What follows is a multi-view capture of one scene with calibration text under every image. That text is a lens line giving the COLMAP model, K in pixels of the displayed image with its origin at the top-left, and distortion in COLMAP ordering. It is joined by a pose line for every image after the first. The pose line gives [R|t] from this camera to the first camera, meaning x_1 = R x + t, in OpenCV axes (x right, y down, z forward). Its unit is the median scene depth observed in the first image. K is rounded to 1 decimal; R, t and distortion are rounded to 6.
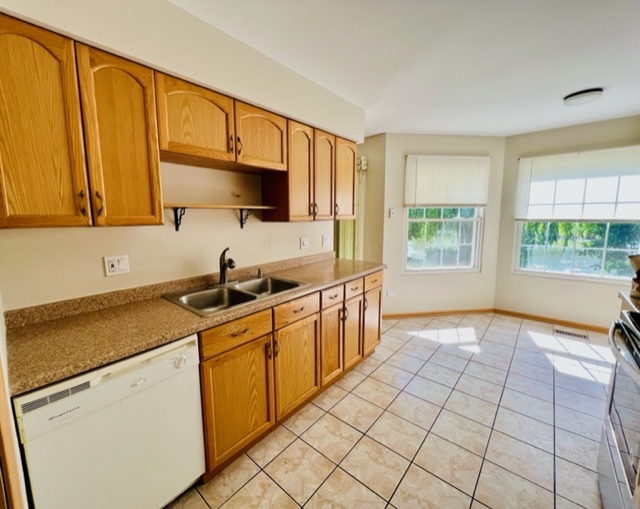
lens RADIAL K [[273.0, 0, 298.7], [0, 273.0, 252.9], [0, 0, 1]] dist [-0.000716, -0.000385]
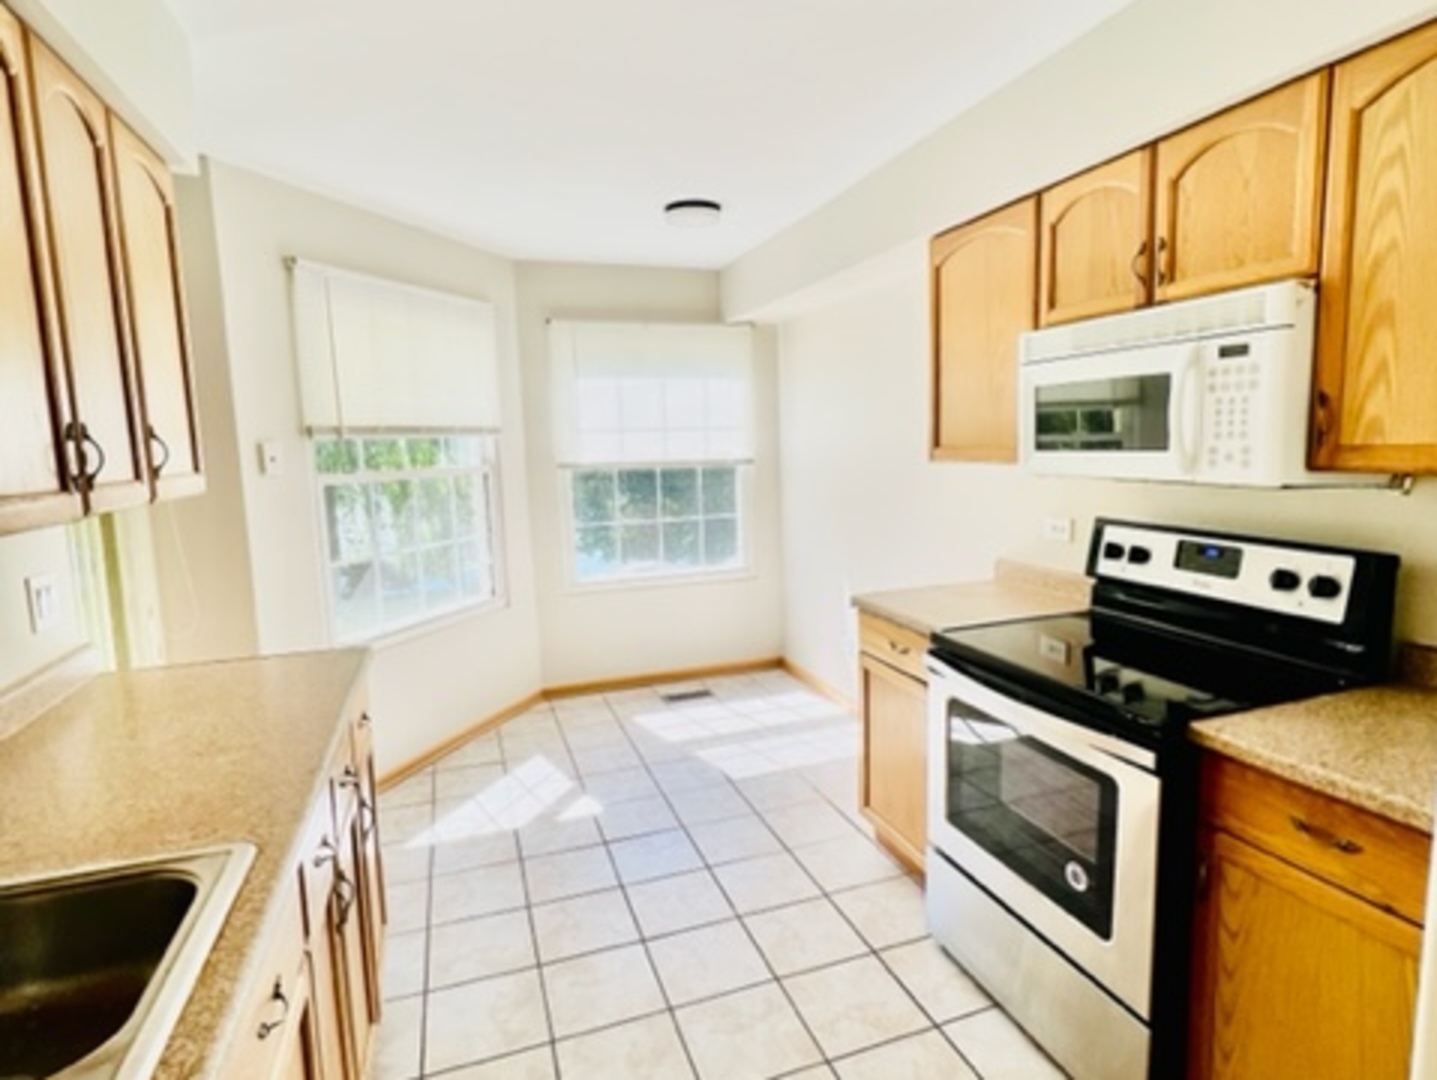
lens RADIAL K [[773.9, 0, 726.4], [0, 773.9, 540.9], [0, 0, 1]] dist [-0.002281, -0.000052]
pose [[0.466772, -0.118000, 0.876470, -0.165557], [0.136582, 0.988787, 0.060383, -0.055928], [-0.873767, 0.091525, 0.477655, 0.271404]]
